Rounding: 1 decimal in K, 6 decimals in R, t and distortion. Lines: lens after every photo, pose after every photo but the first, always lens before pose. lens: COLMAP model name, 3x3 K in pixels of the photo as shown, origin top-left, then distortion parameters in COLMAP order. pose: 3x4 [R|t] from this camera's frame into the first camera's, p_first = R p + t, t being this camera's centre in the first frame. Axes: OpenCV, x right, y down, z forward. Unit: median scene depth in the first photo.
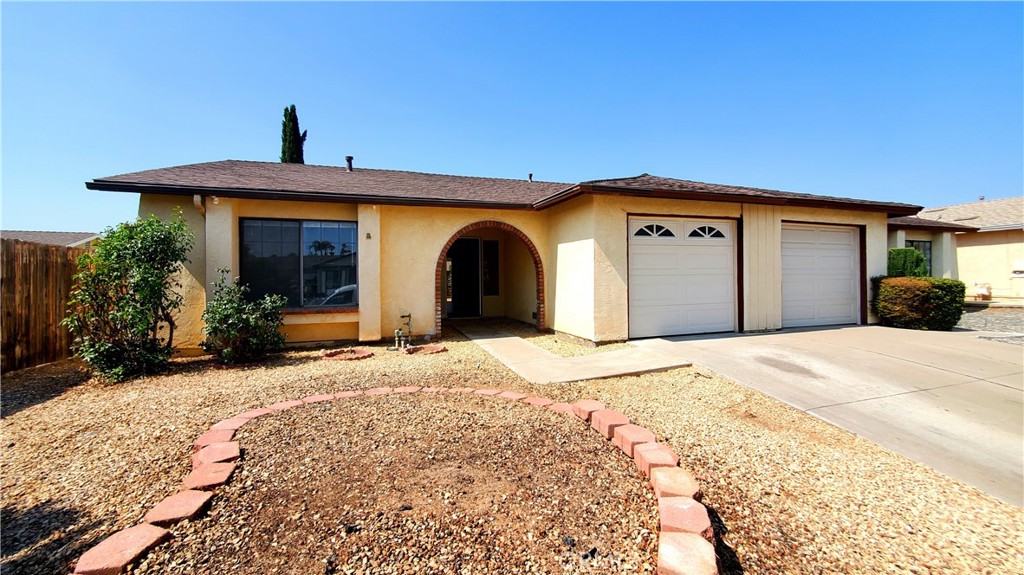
lens RADIAL K [[408.1, 0, 514.1], [0, 408.1, 279.0], [0, 0, 1]] dist [0.000914, -0.002840]
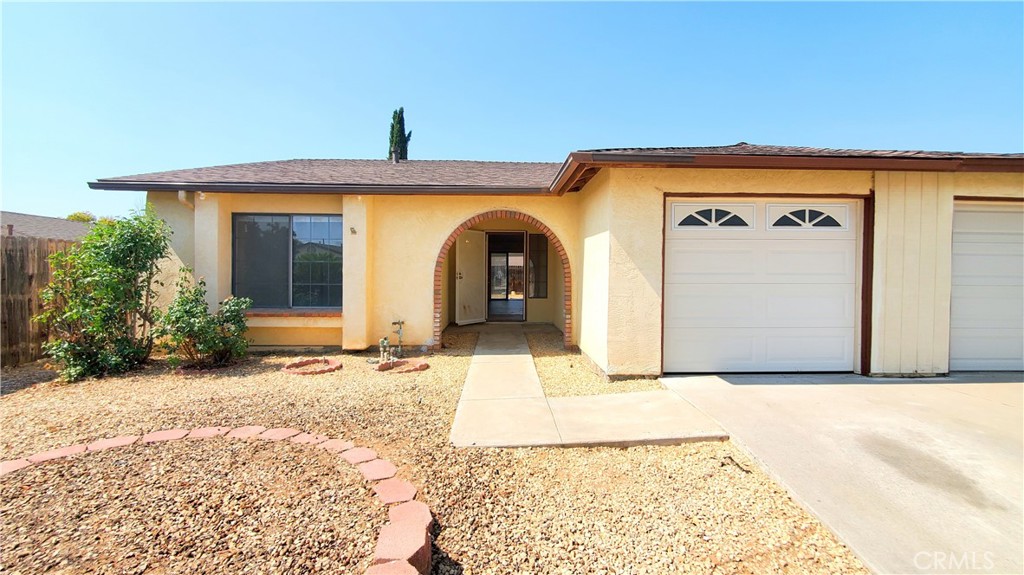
lens RADIAL K [[408.1, 0, 514.1], [0, 408.1, 279.0], [0, 0, 1]] dist [0.000914, -0.002840]
pose [[0.956665, 0.022338, -0.290334, 0.229003], [-0.017440, 0.999659, 0.019450, -0.024007], [0.290670, -0.013543, 0.956728, 0.251746]]
